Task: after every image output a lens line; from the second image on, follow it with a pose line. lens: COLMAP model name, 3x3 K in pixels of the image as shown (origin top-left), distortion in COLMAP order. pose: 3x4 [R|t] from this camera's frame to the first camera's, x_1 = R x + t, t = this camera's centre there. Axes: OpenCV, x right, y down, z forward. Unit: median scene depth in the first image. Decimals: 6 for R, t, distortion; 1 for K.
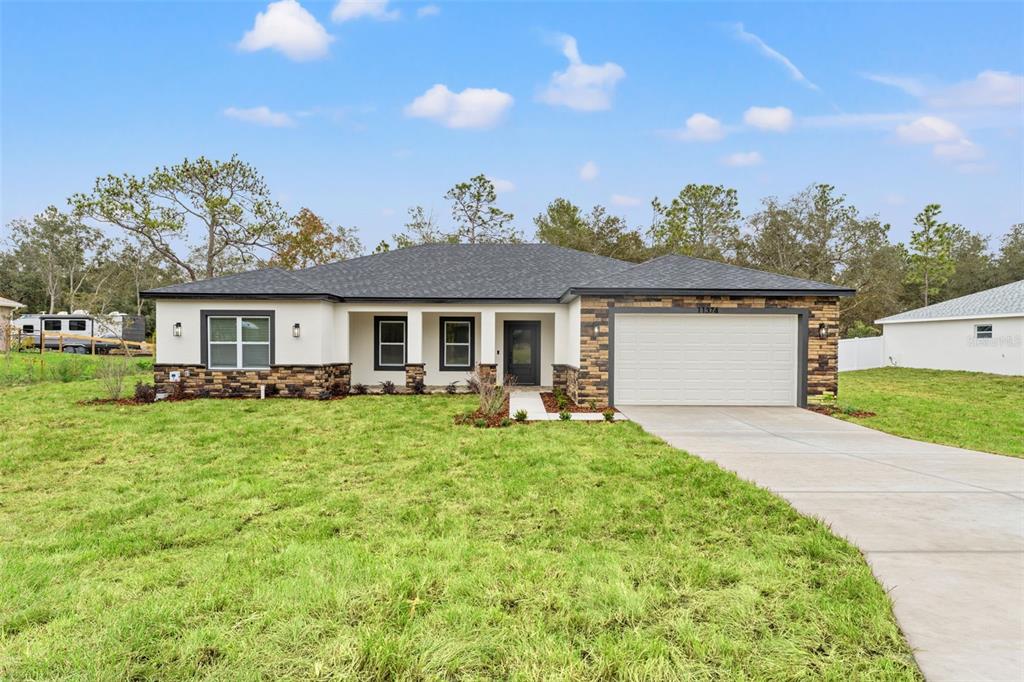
lens RADIAL K [[551.8, 0, 510.3], [0, 551.8, 342.0], [0, 0, 1]] dist [-0.004278, -0.001960]
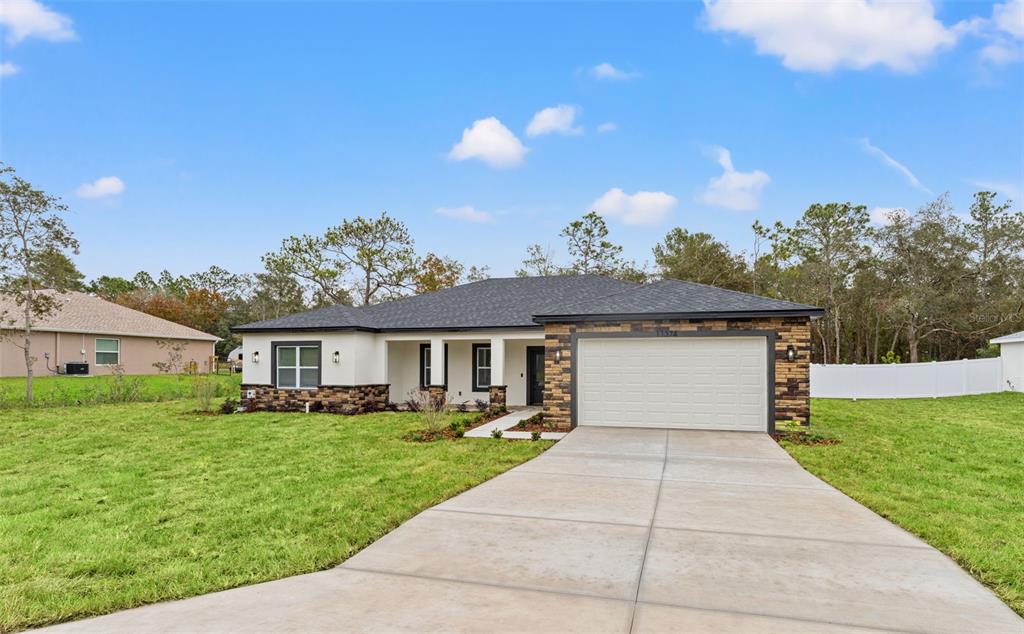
lens RADIAL K [[507.0, 0, 539.4], [0, 507.0, 349.6], [0, 0, 1]] dist [-0.008343, 0.000450]
pose [[0.965927, -0.012072, -0.258532, 0.305073], [0.003979, 0.999486, -0.031804, -0.000226], [0.258783, 0.029692, 0.965479, 0.037398]]
